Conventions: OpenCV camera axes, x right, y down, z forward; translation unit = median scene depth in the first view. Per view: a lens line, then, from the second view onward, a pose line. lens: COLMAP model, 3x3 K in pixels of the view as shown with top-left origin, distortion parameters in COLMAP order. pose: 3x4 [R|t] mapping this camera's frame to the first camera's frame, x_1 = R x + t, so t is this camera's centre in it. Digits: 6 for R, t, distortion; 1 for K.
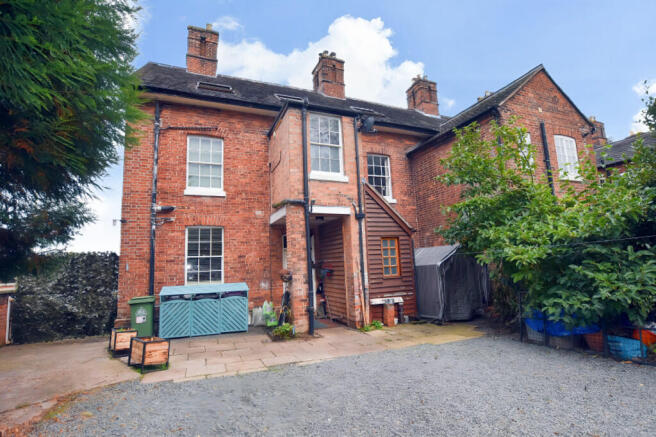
lens RADIAL K [[326.8, 0, 328.0], [0, 326.8, 218.5], [0, 0, 1]] dist [-0.028816, -0.000207]
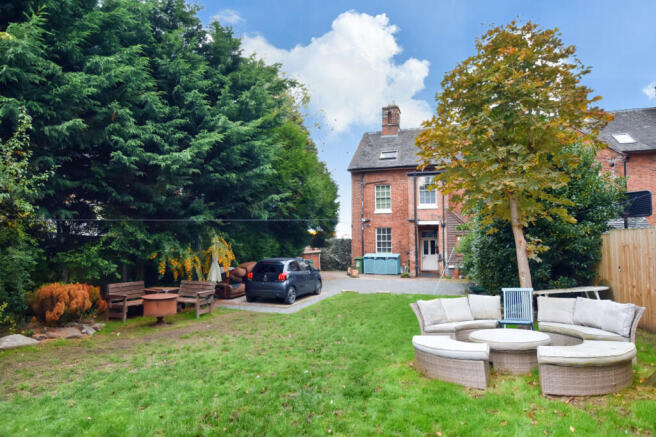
lens RADIAL K [[364.0, 0, 328.0], [0, 364.0, 218.5], [0, 0, 1]] dist [0.000376, 0.000009]
pose [[0.740900, -0.001313, -0.671614, 1.113408], [0.071983, 0.994393, 0.077465, -0.283607], [0.667746, -0.105739, 0.736841, -1.181875]]
